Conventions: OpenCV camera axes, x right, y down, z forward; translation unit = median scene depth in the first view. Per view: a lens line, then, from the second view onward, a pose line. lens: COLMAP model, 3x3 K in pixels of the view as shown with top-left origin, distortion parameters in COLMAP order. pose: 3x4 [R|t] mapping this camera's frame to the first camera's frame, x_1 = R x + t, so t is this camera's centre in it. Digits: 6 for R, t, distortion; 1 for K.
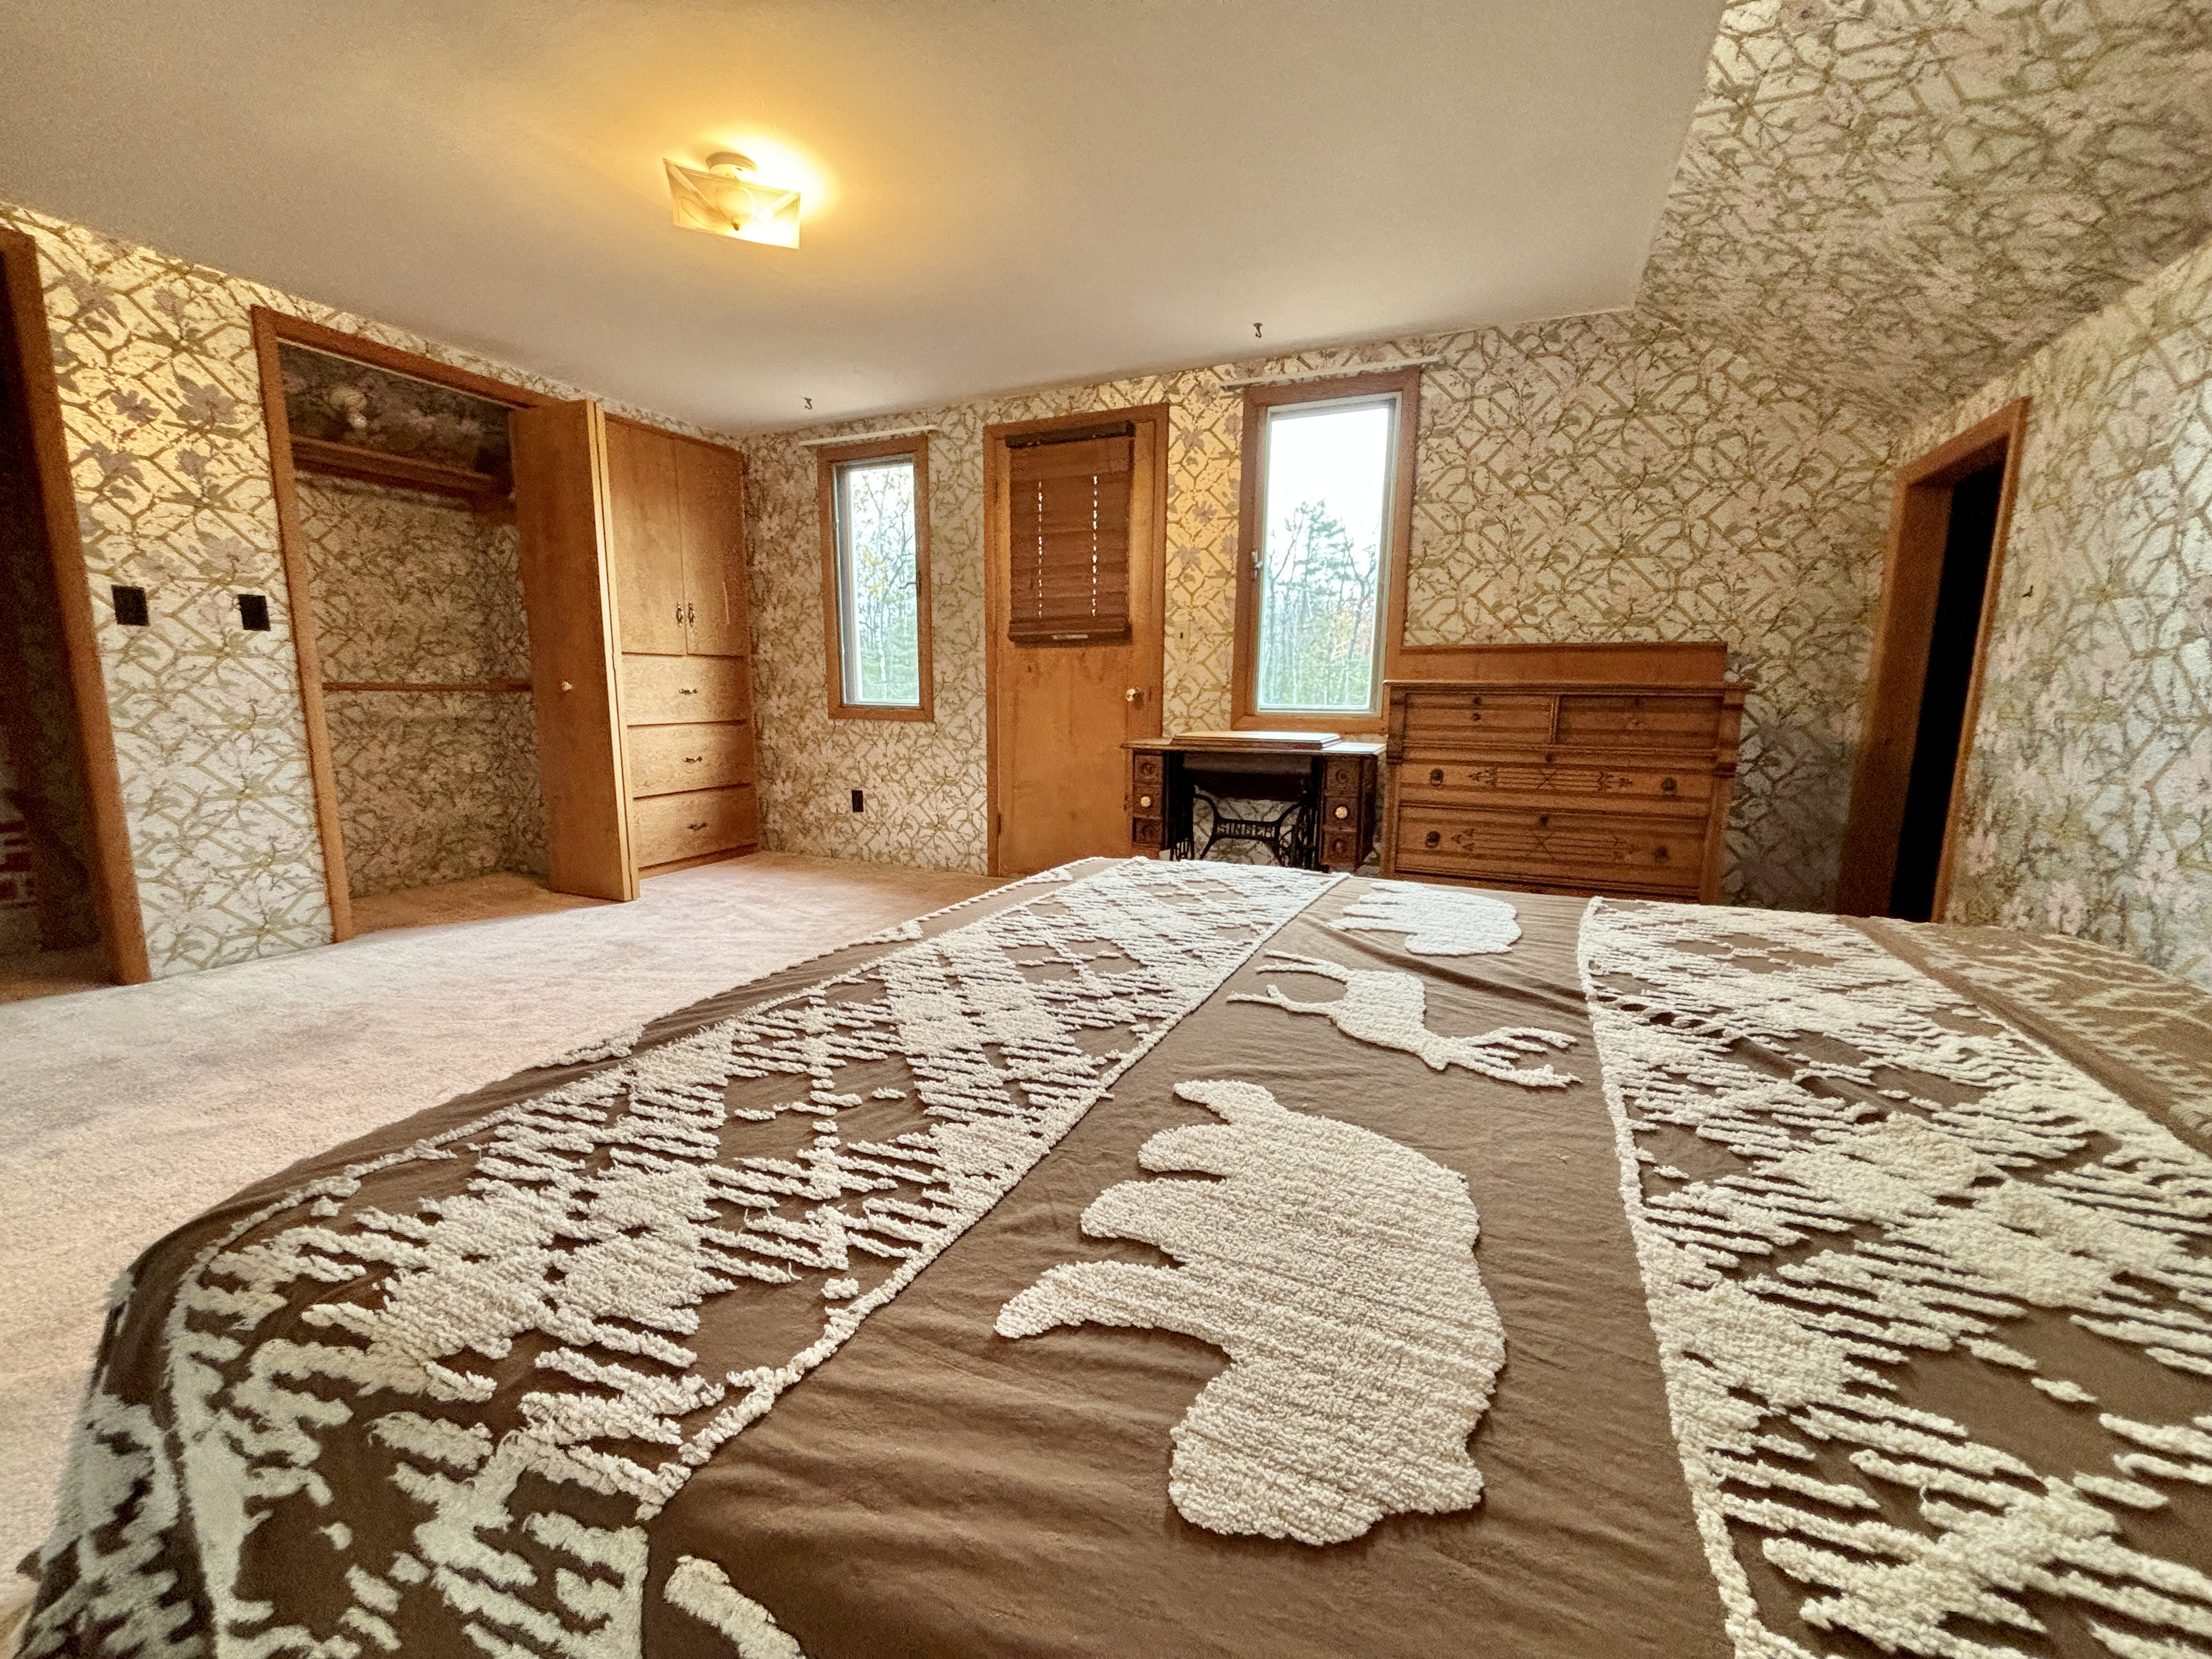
lens RADIAL K [[887.1, 0, 1106.0], [0, 887.1, 829.5], [0, 0, 1]] dist [0.000103, -0.000349]
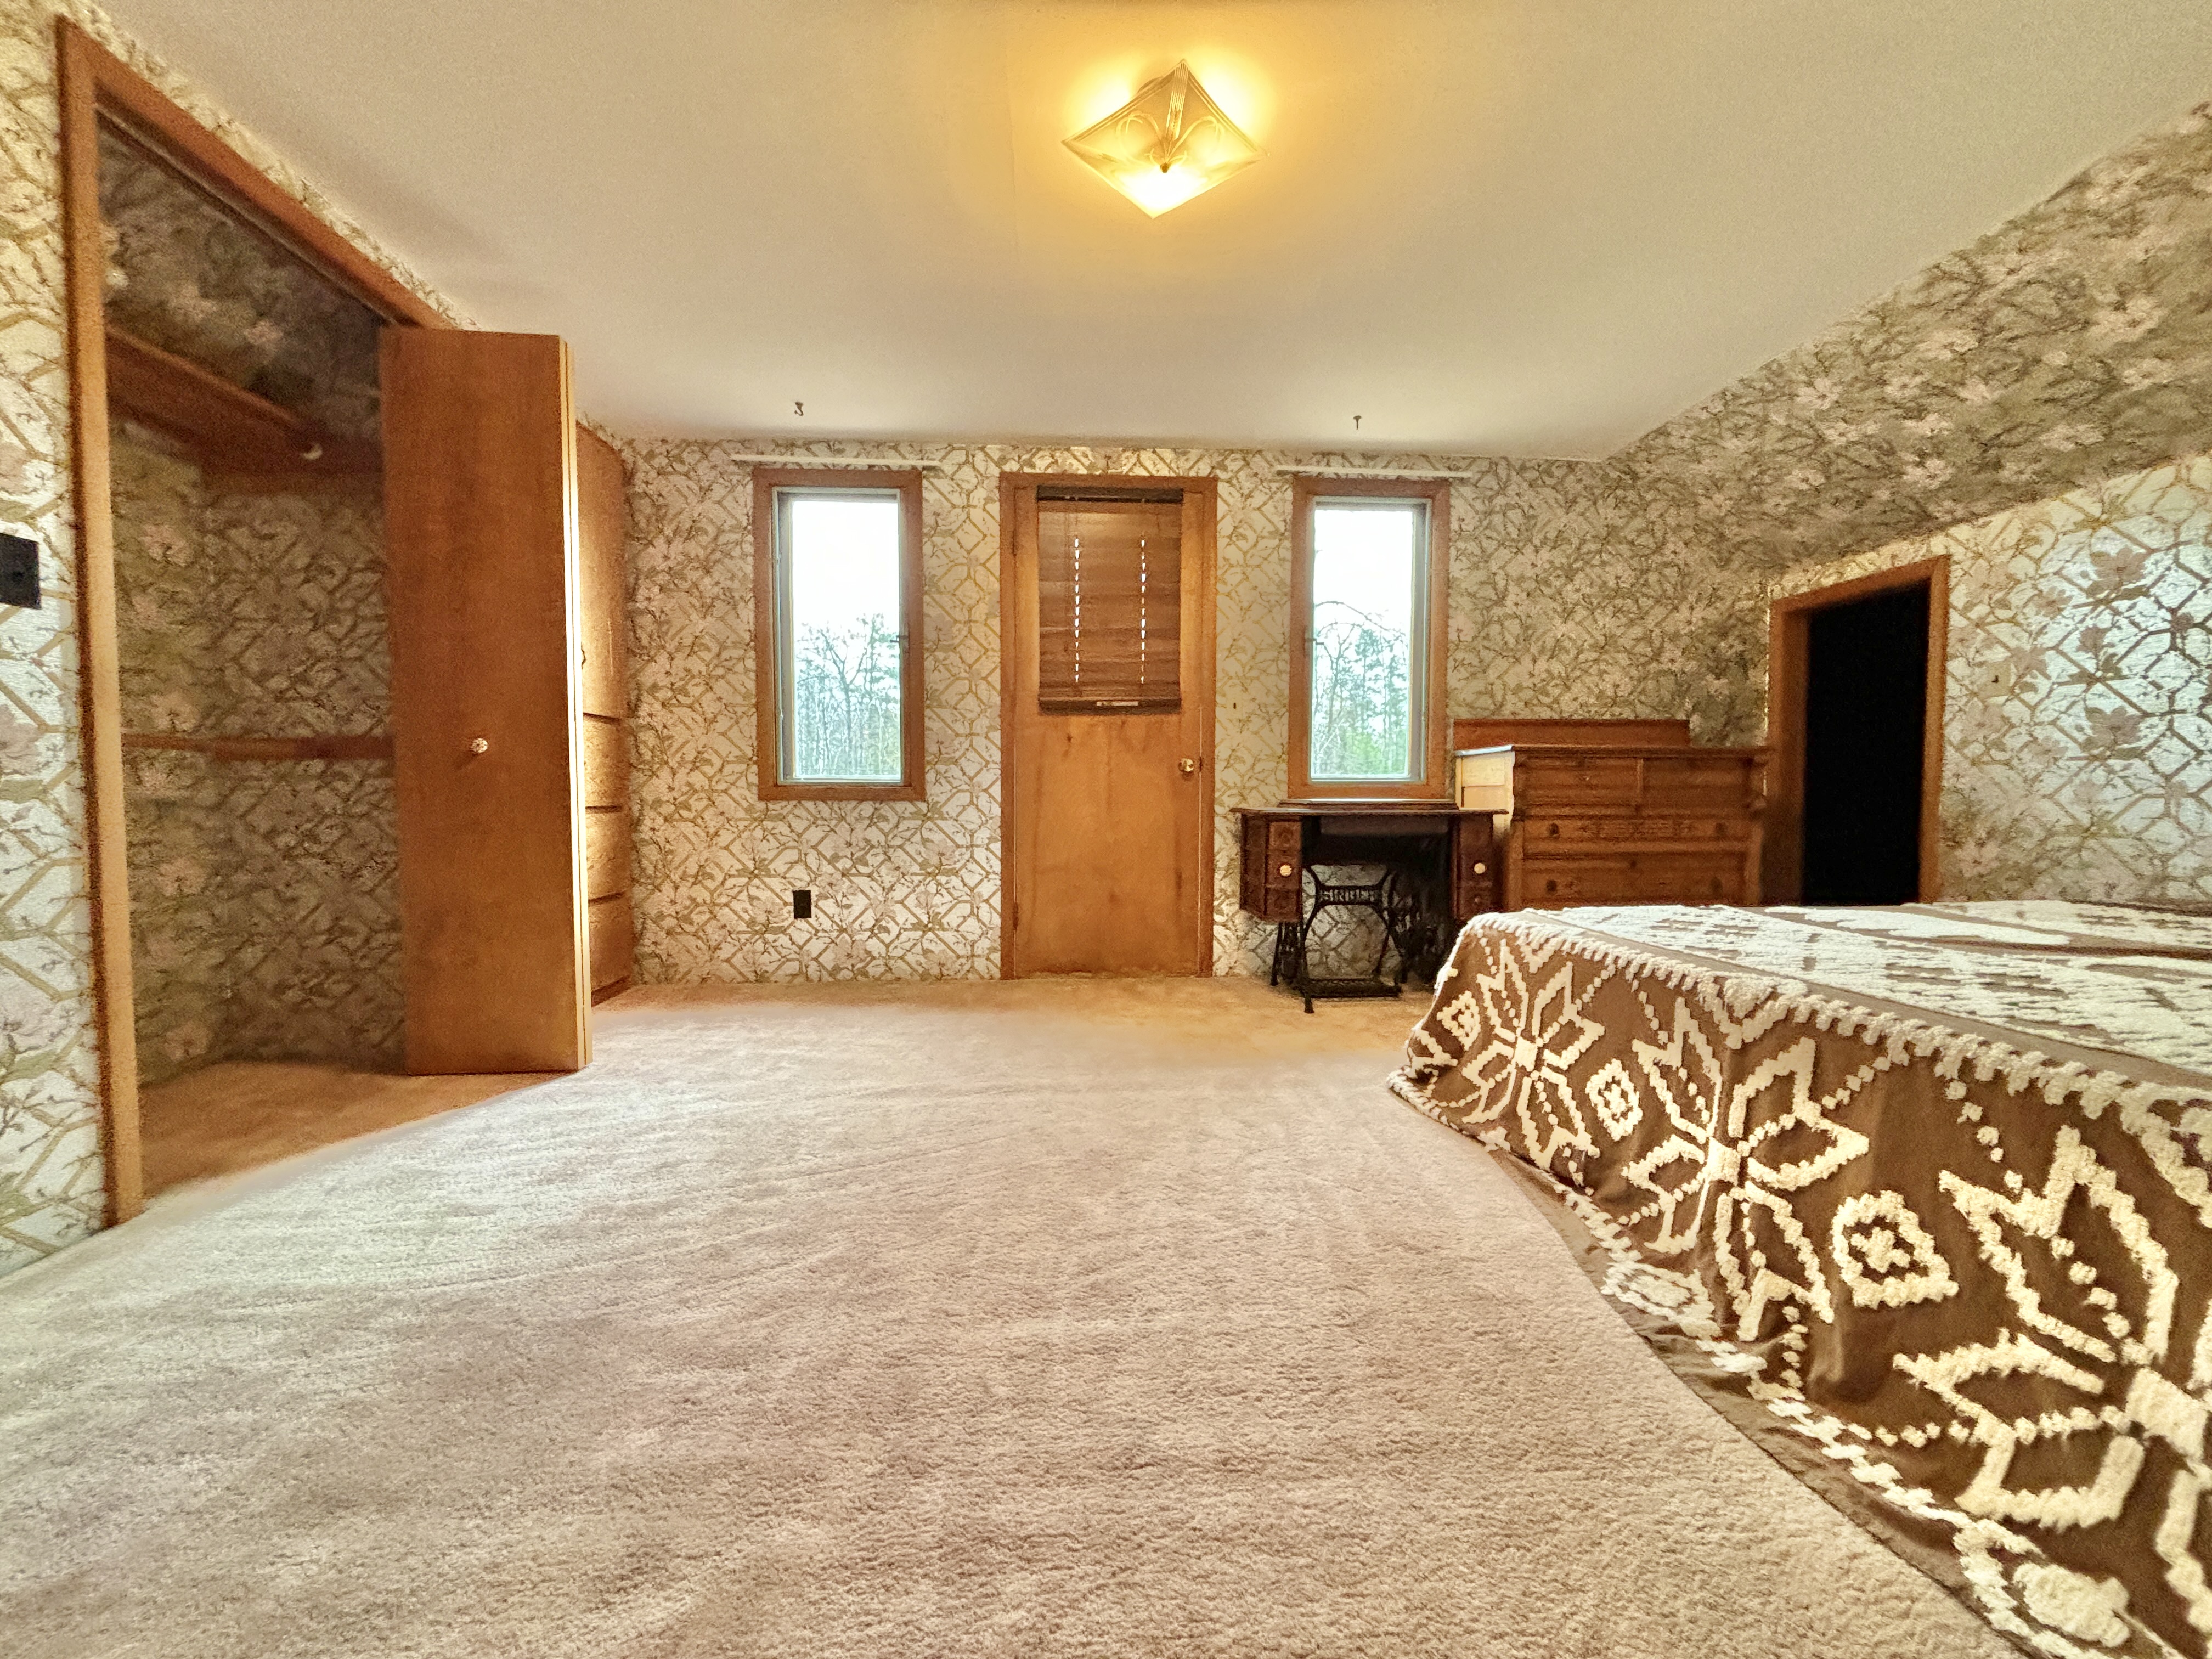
lens RADIAL K [[882.9, 0, 1106.0], [0, 882.9, 829.5], [0, 0, 1]] dist [0.011255, -0.005918]
pose [[0.879487, -0.027565, 0.475124, -0.521467], [0.083359, 0.991811, -0.096761, 0.000252], [-0.468566, 0.124706, 0.874583, 0.230822]]
